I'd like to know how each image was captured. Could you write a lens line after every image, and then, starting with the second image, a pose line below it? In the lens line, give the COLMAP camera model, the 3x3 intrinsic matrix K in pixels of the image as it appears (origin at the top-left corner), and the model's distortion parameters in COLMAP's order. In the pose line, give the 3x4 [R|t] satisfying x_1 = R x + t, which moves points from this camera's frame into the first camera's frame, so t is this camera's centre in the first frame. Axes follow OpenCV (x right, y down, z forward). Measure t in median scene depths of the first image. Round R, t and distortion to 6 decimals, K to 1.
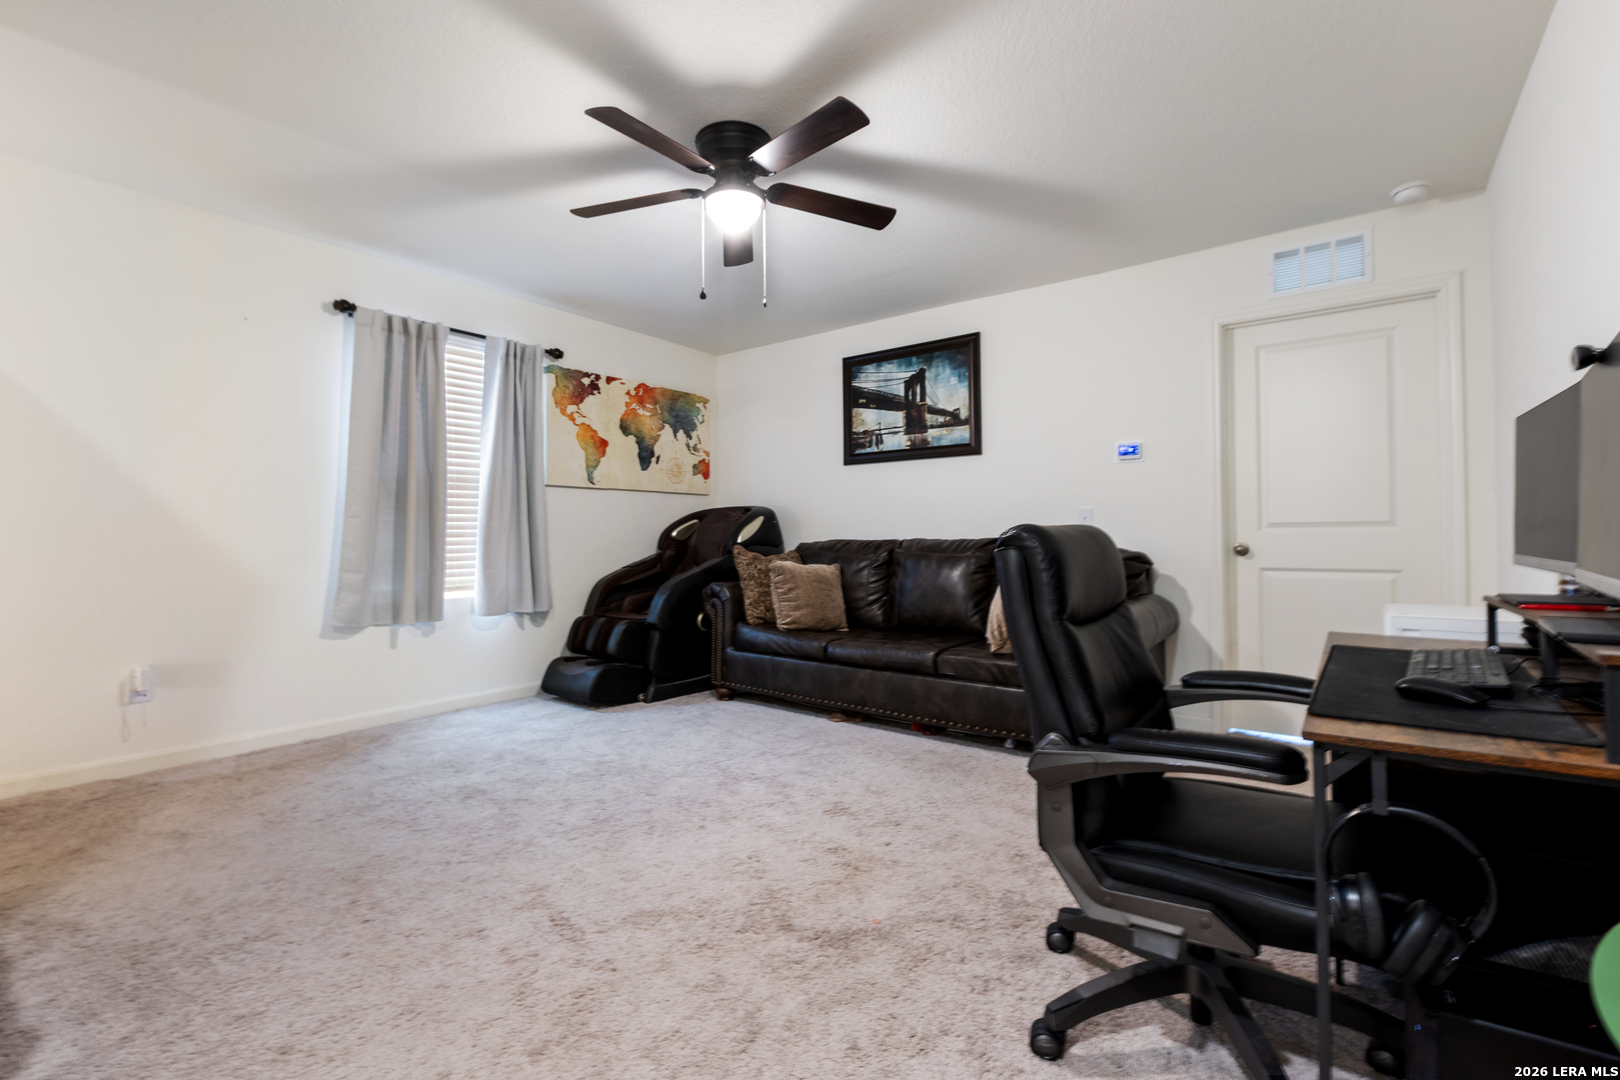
lens RADIAL K [[718.5, 0, 792.8], [0, 718.5, 536.4], [0, 0, 1]] dist [0.003782, -0.003166]
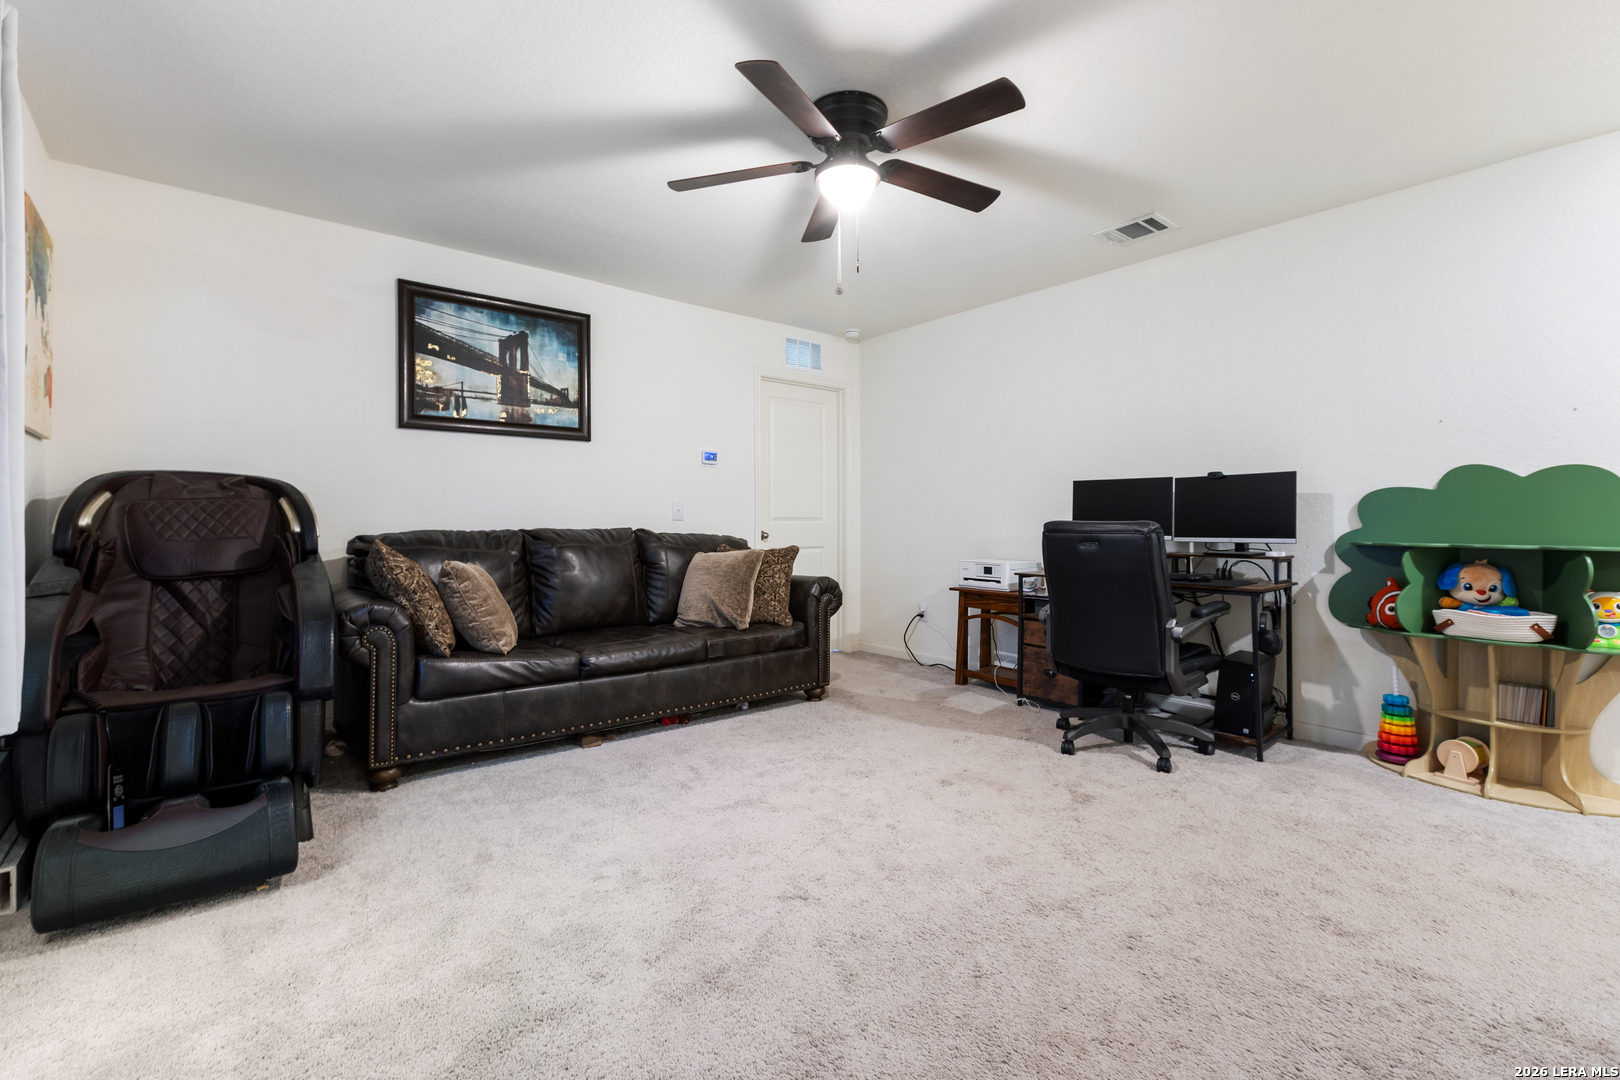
lens RADIAL K [[706.9, 0, 808.6], [0, 706.9, 527.4], [0, 0, 1]] dist [-0.000655, -0.000075]
pose [[0.213879, -0.003564, 0.976854, -0.581903], [-0.000412, 0.999993, 0.003739, -0.001576], [-0.976860, -0.001203, 0.213876, 0.485052]]
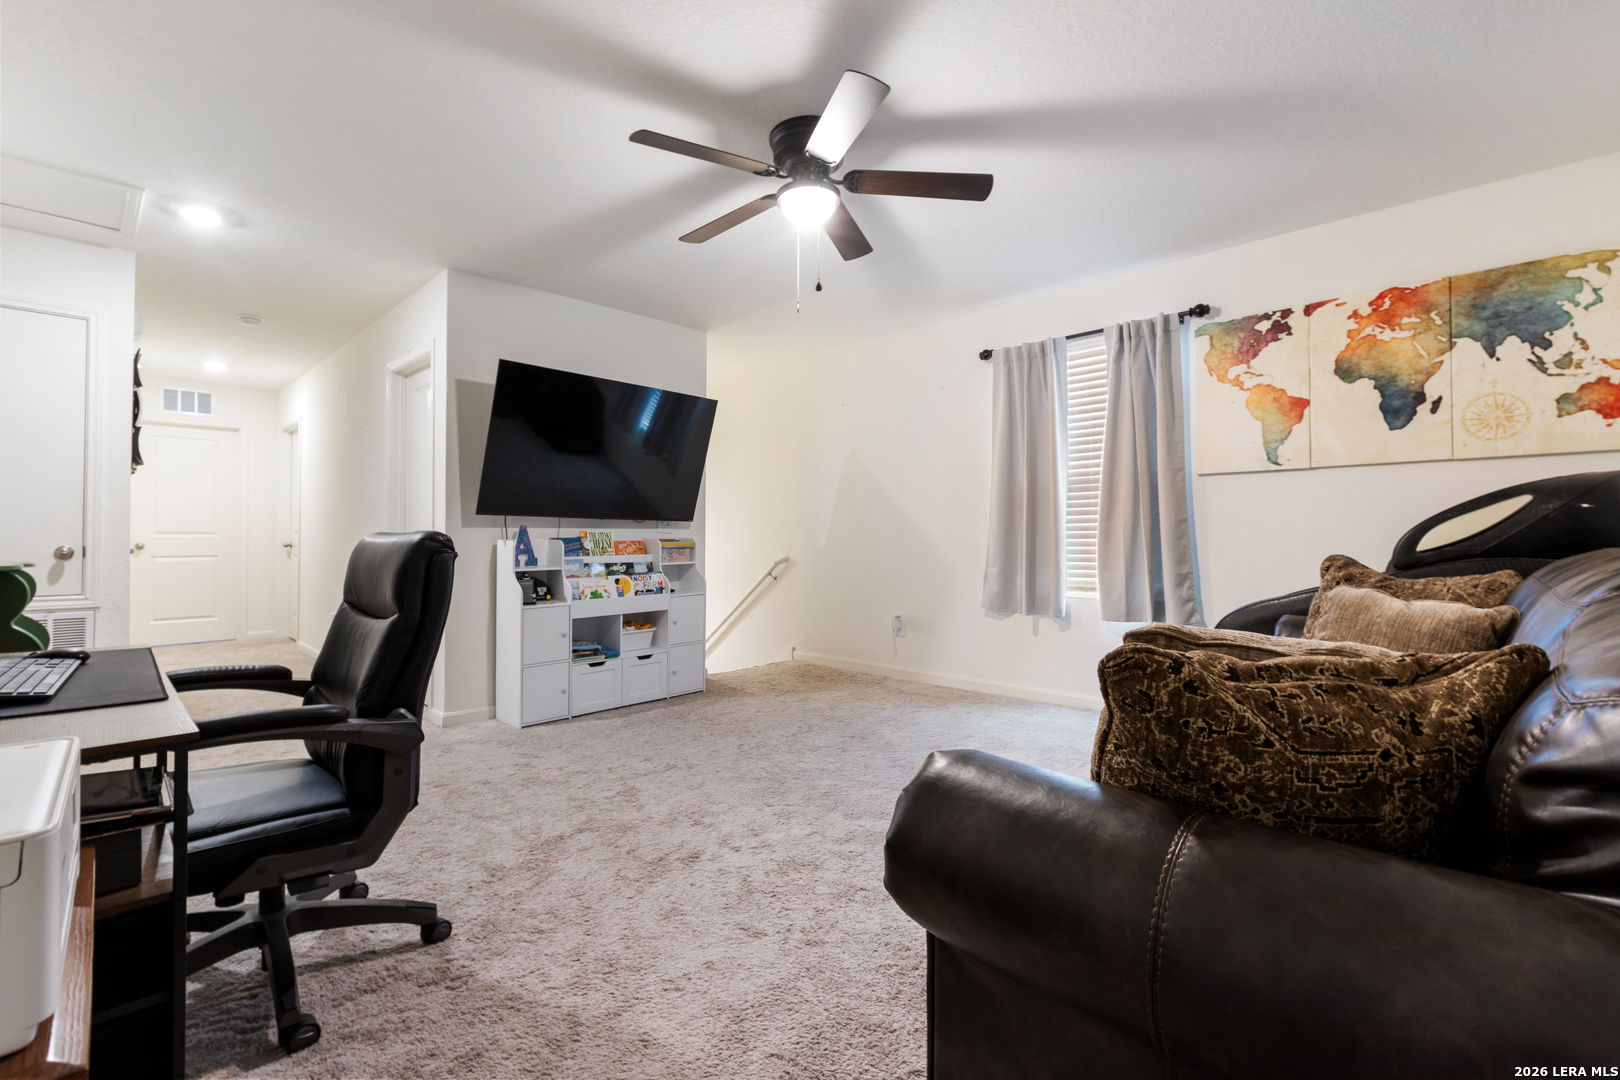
lens RADIAL K [[728.3, 0, 804.2], [0, 728.3, 536.5], [0, 0, 1]] dist [-0.001263, 0.000053]
pose [[-0.125266, 0.000452, -0.992123, 0.516716], [-0.000009, 1.000000, 0.000456, -0.001465], [0.992123, 0.000066, -0.125265, 0.639010]]
